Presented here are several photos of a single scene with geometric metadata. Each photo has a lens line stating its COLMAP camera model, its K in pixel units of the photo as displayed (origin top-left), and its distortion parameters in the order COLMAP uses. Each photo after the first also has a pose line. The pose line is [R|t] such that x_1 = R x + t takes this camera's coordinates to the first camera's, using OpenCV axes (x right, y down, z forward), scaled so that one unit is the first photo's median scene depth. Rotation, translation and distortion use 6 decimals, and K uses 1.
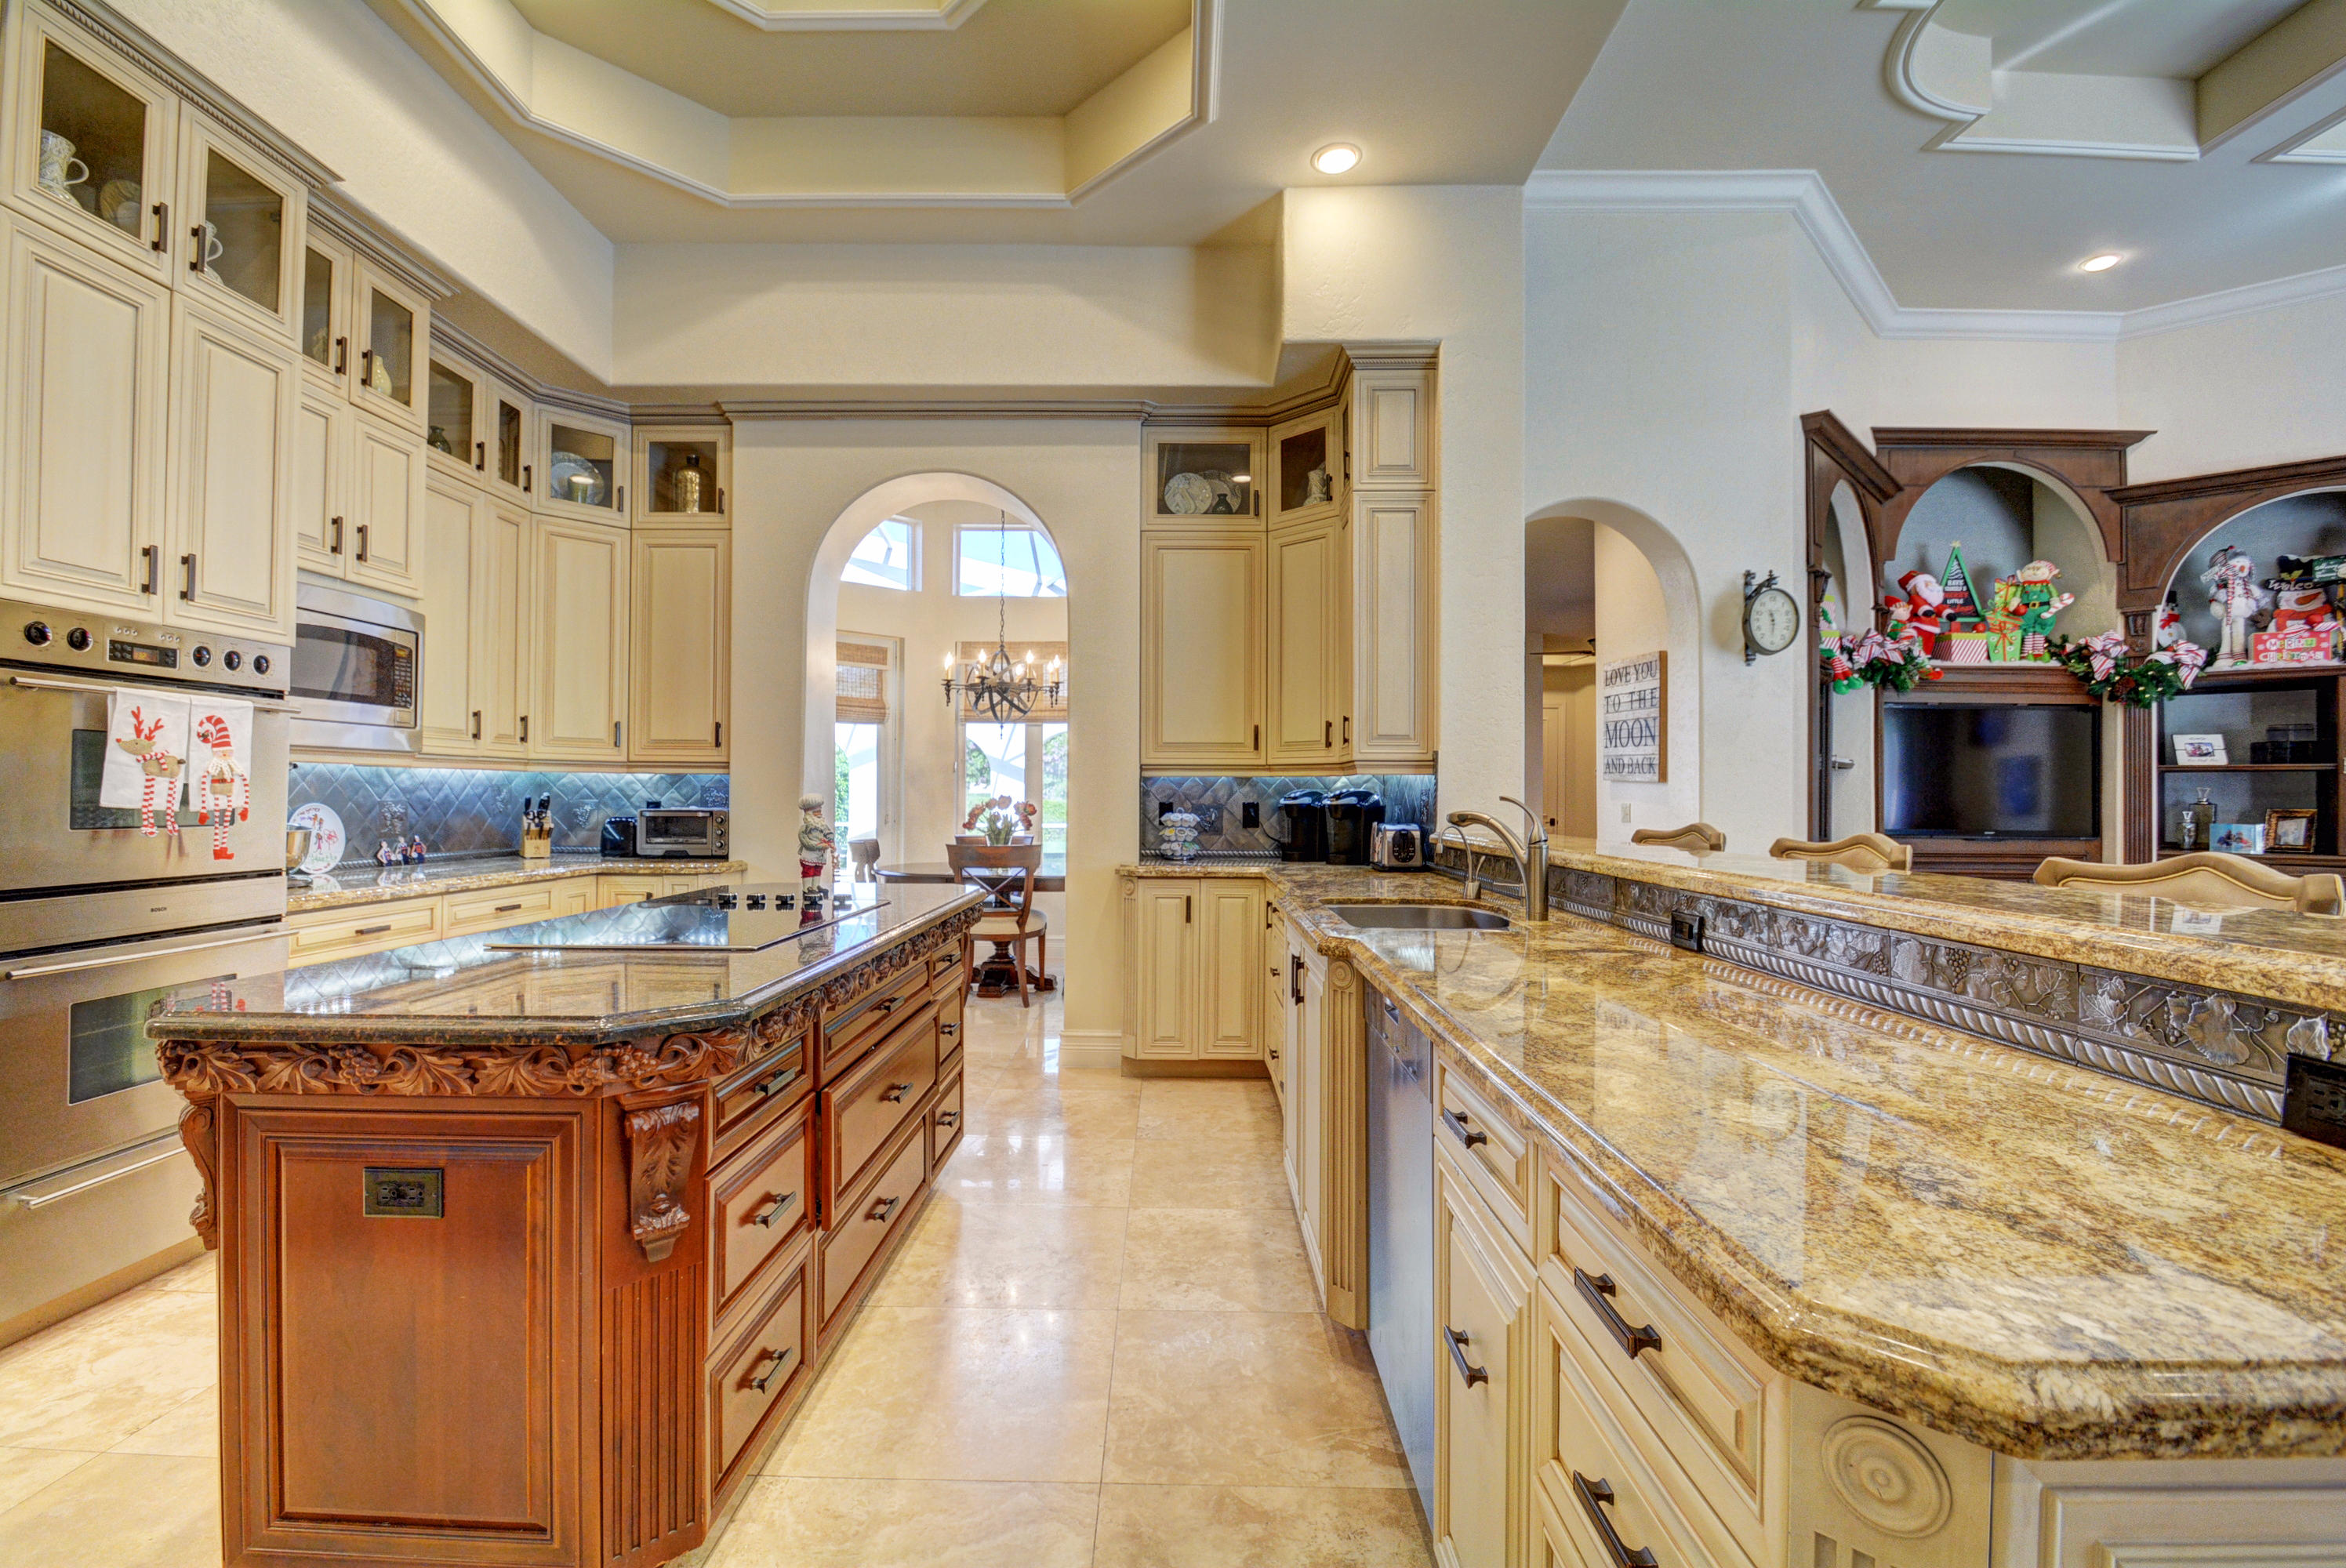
lens RADIAL K [[1033.1, 0, 1157.7], [0, 1033.1, 788.3], [0, 0, 1]] dist [0.002430, -0.009358]
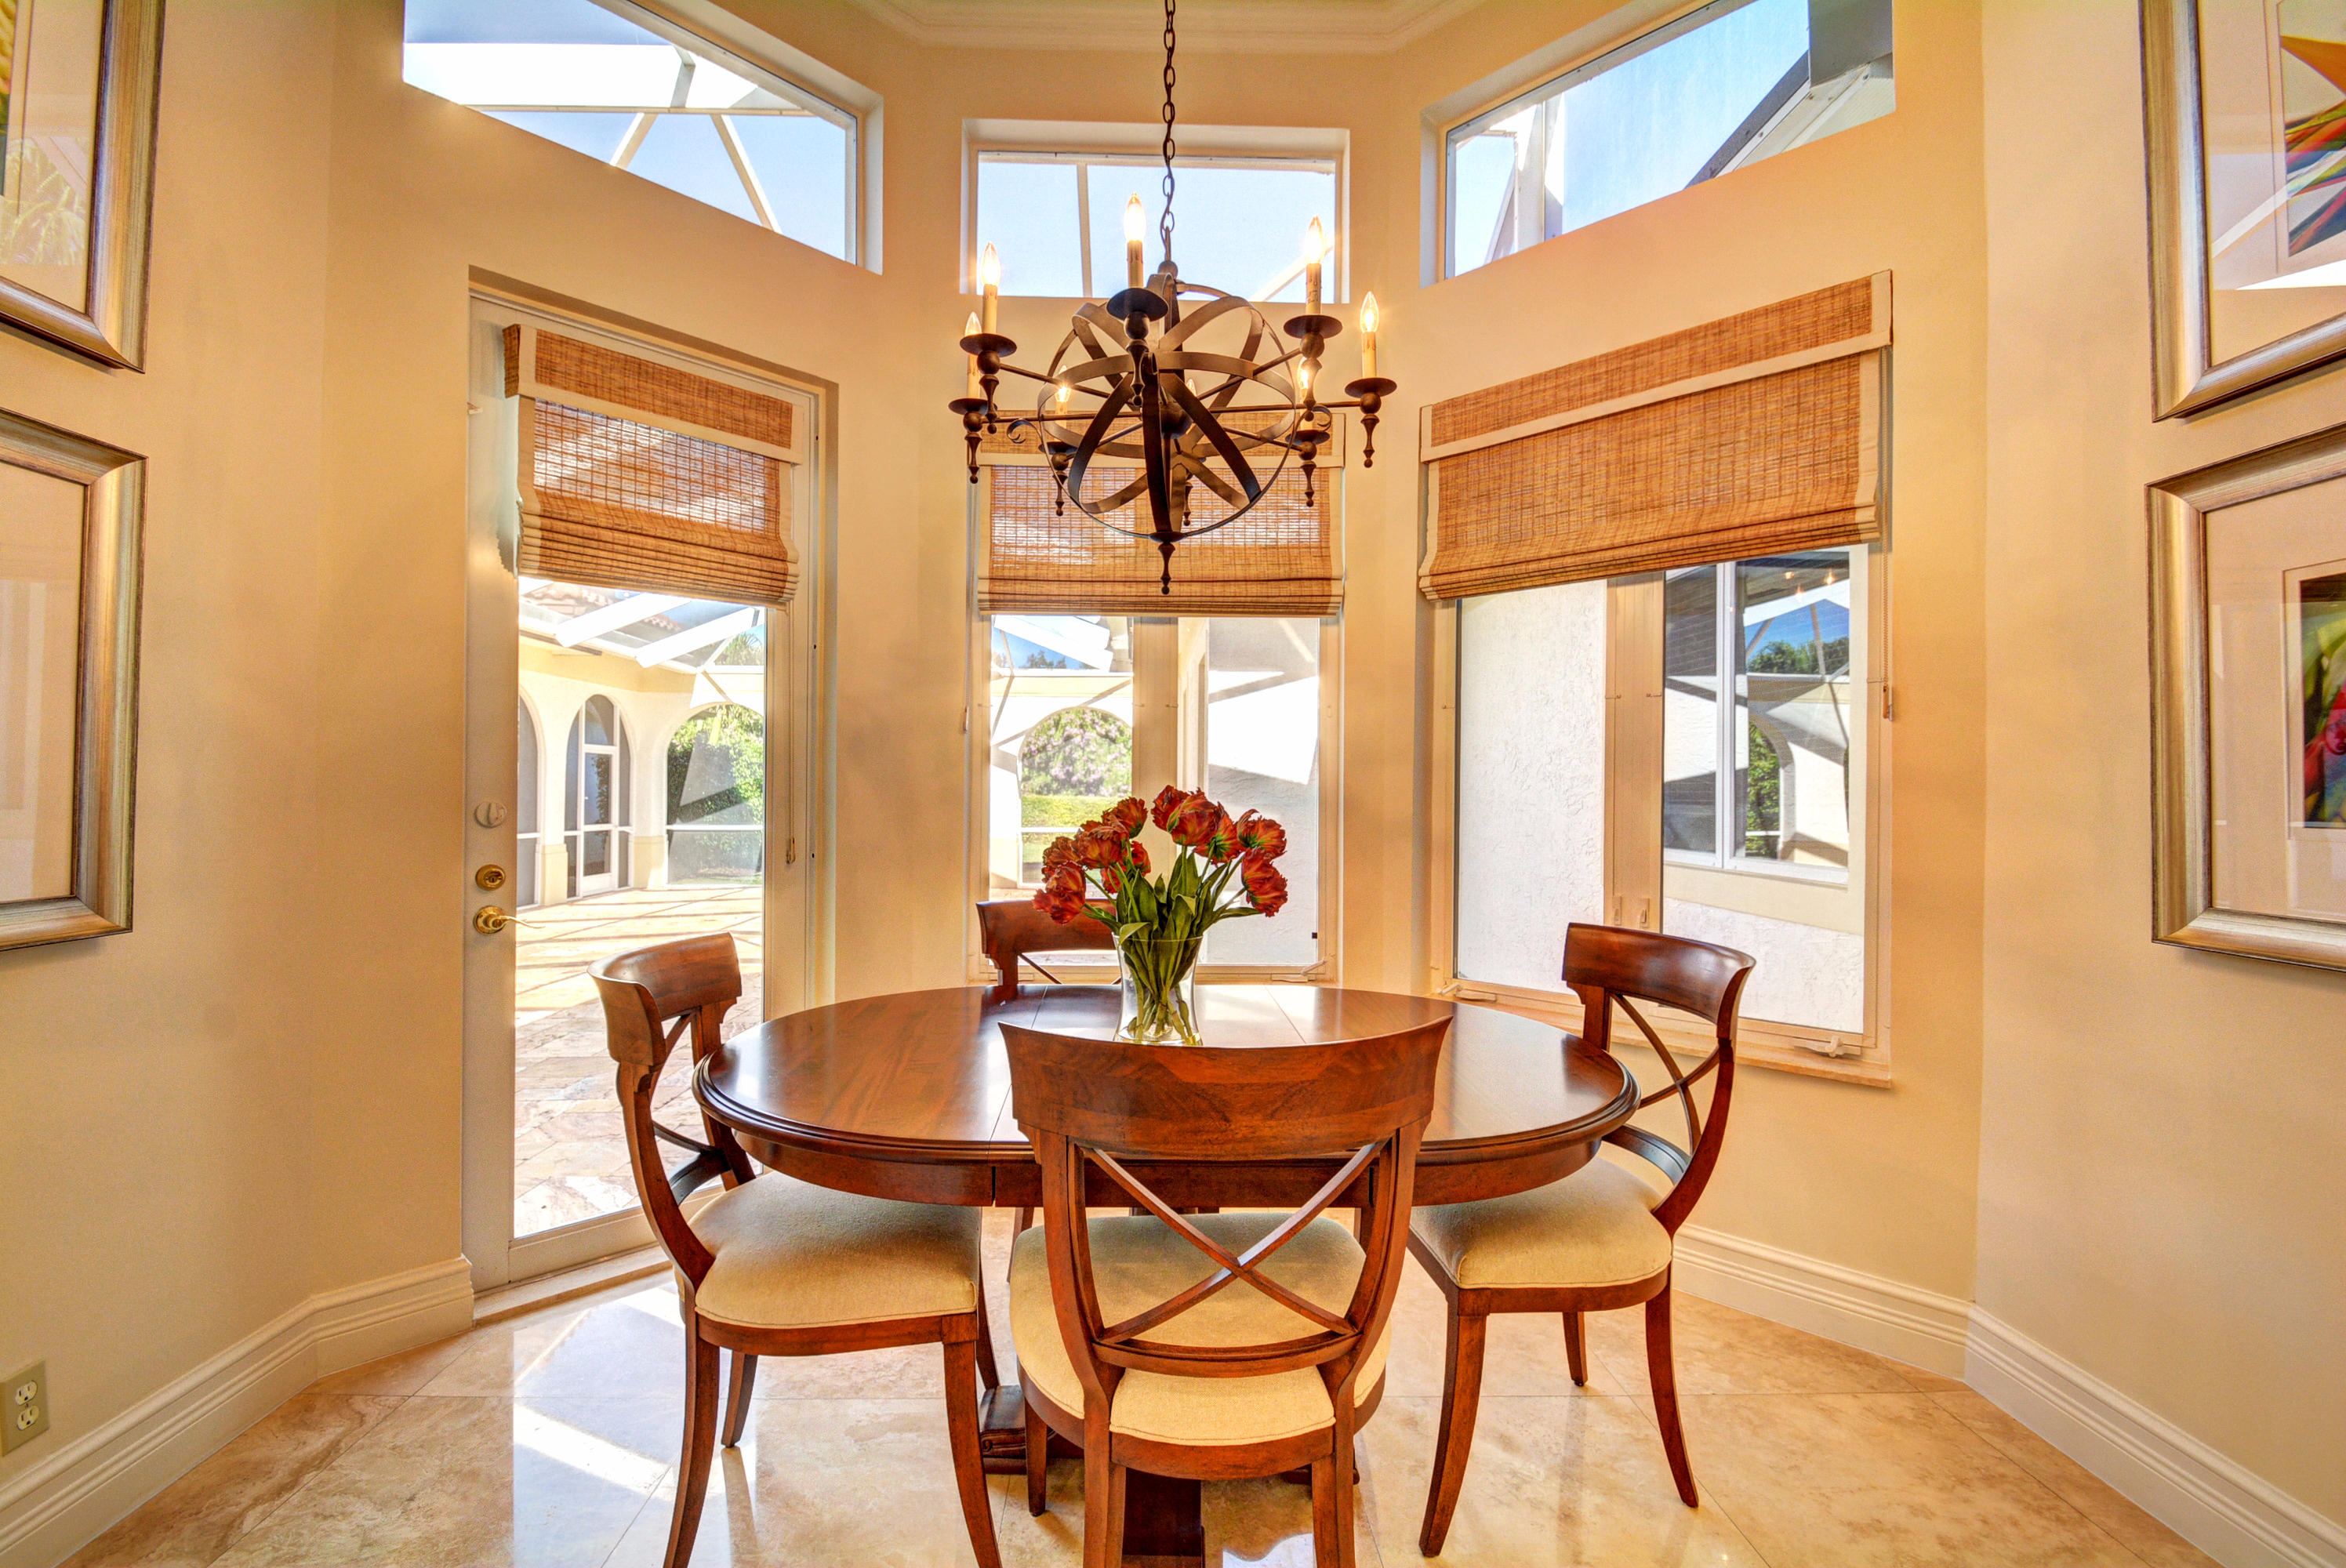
lens RADIAL K [[1026.2, 0, 1153.6], [0, 1026.2, 787.2], [0, 0, 1]] dist [0.017156, -0.023610]
pose [[0.999509, 0.003888, 0.031083, -0.225103], [-0.003892, 0.999992, 0.000075, 0.008828], [-0.031083, -0.000196, 0.999517, 0.995153]]
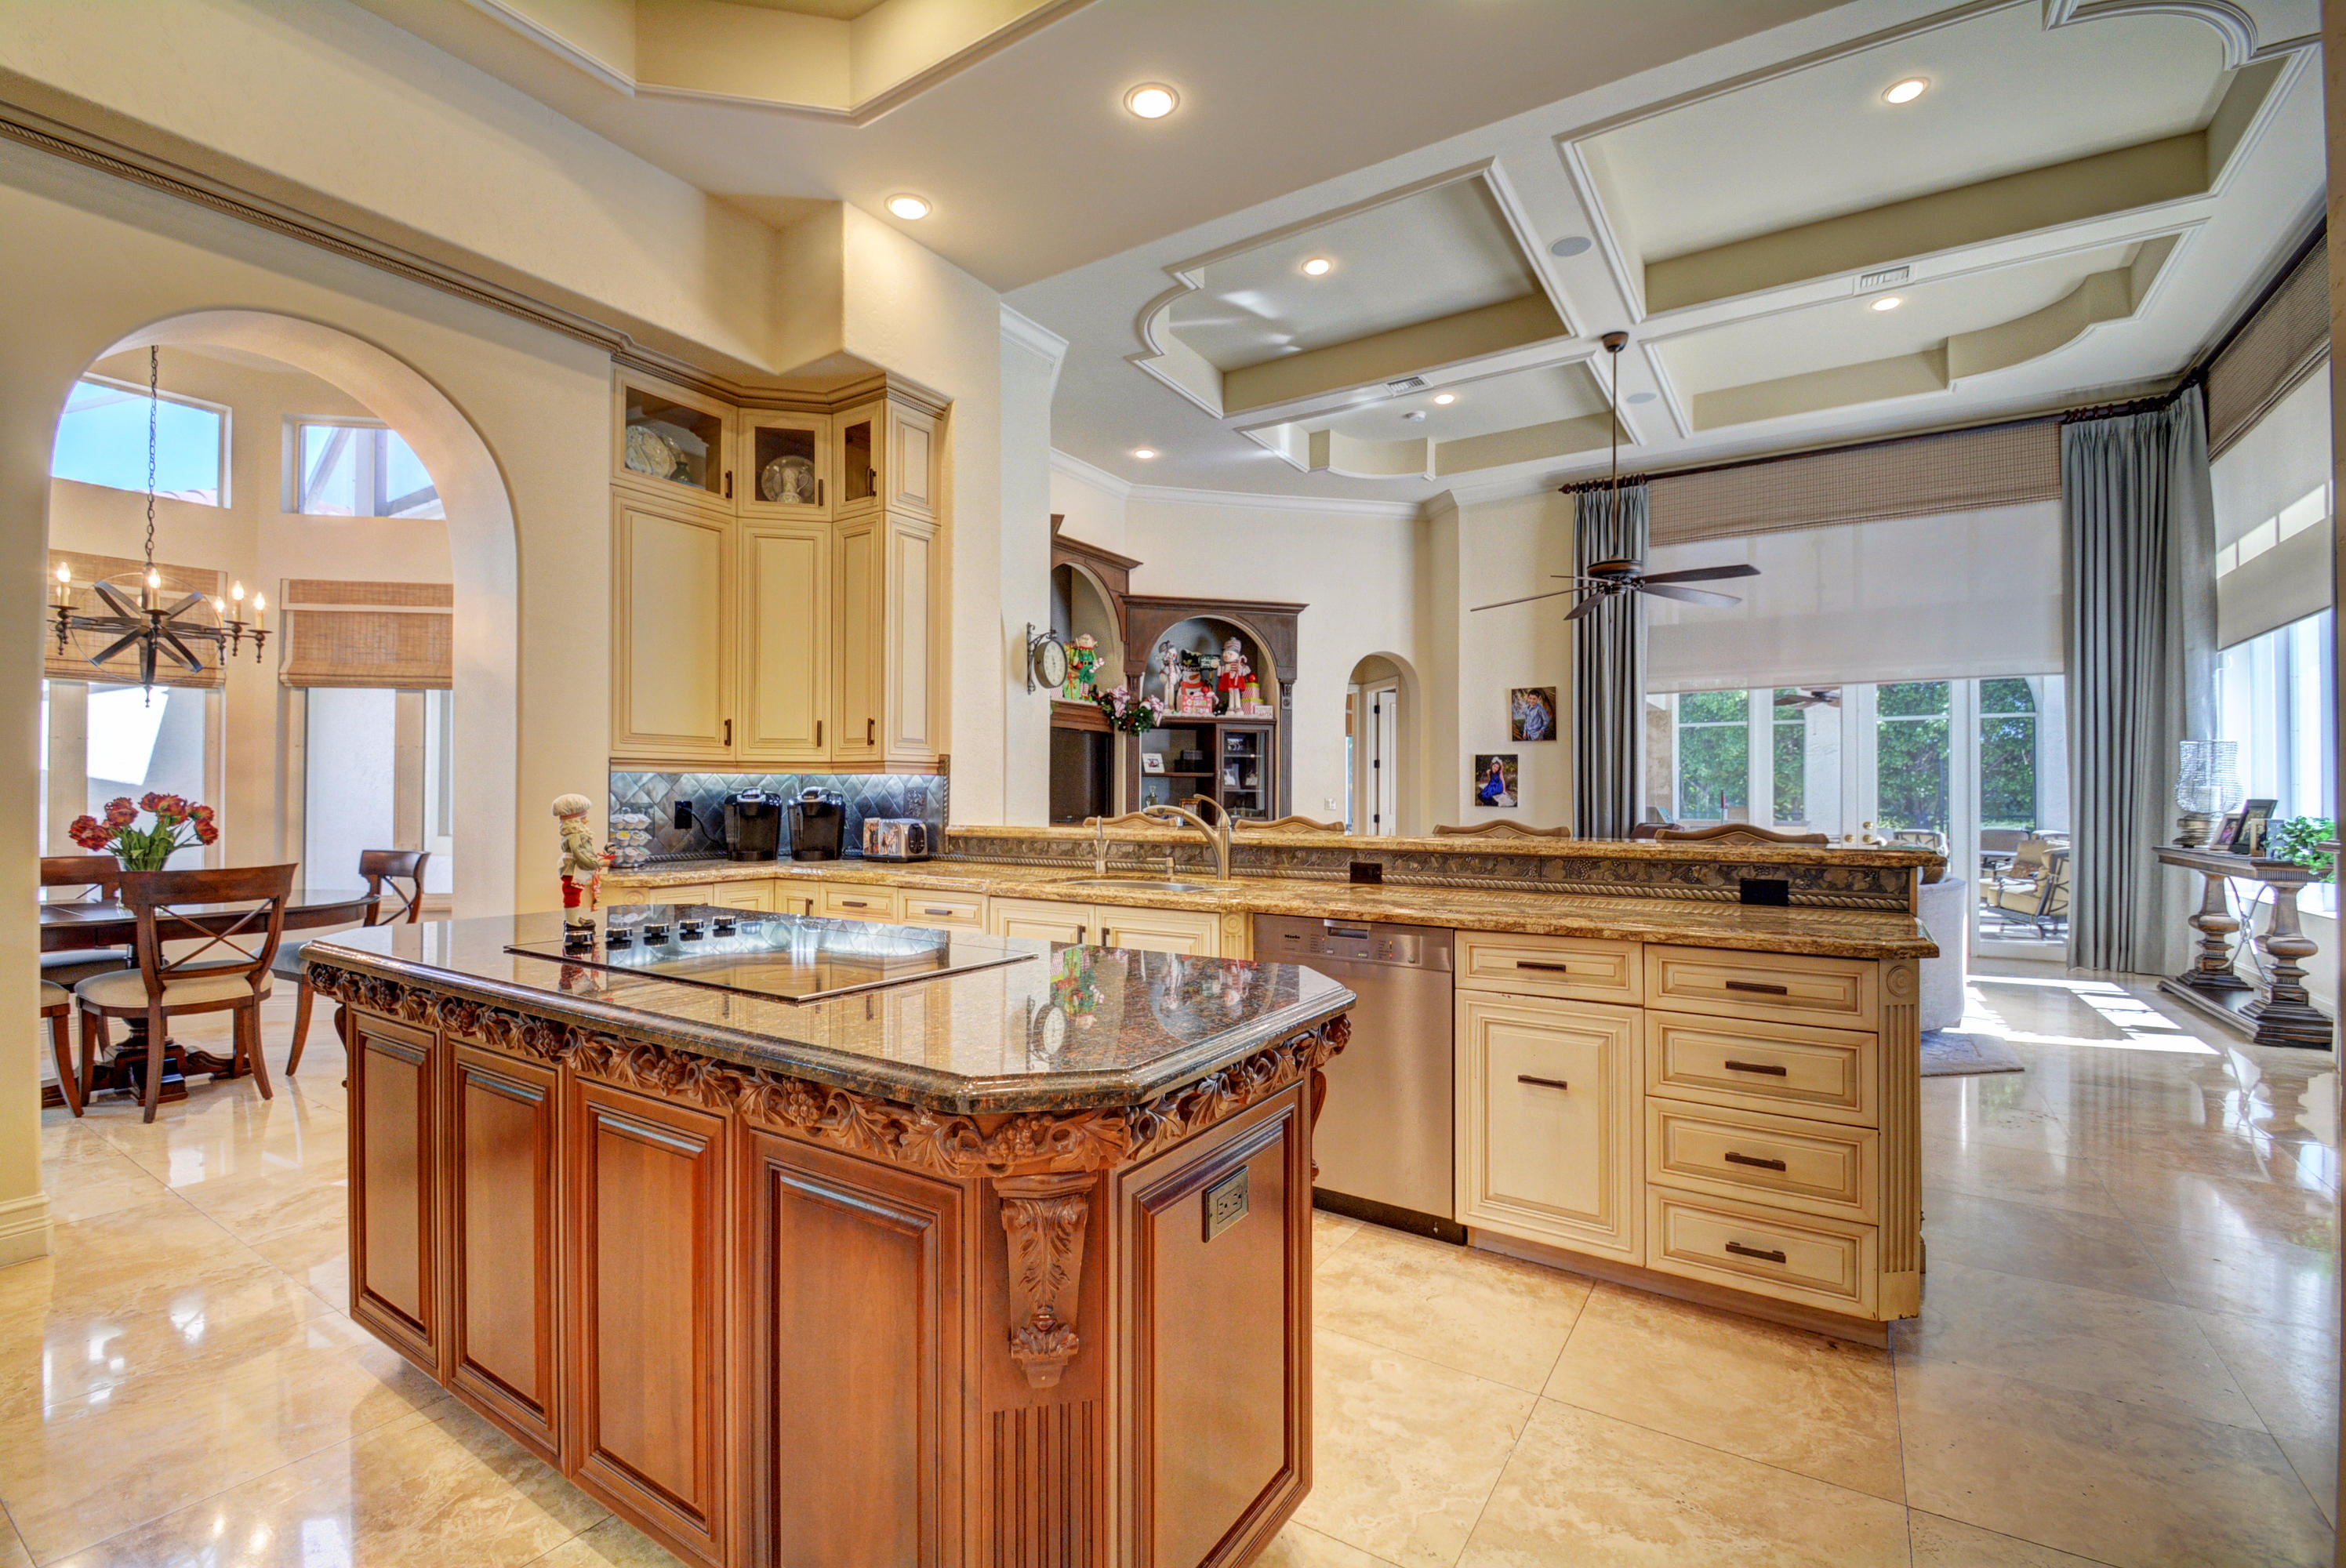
lens RADIAL K [[1028.8, 0, 1149.2], [0, 1028.8, 785.4], [0, 0, 1]] dist [-0.000904, -0.008018]
pose [[0.540437, 0.004104, 0.841375, -0.485980], [-0.006092, 0.999981, -0.000964, -0.001478], [-0.841363, -0.004605, 0.540452, 0.165614]]
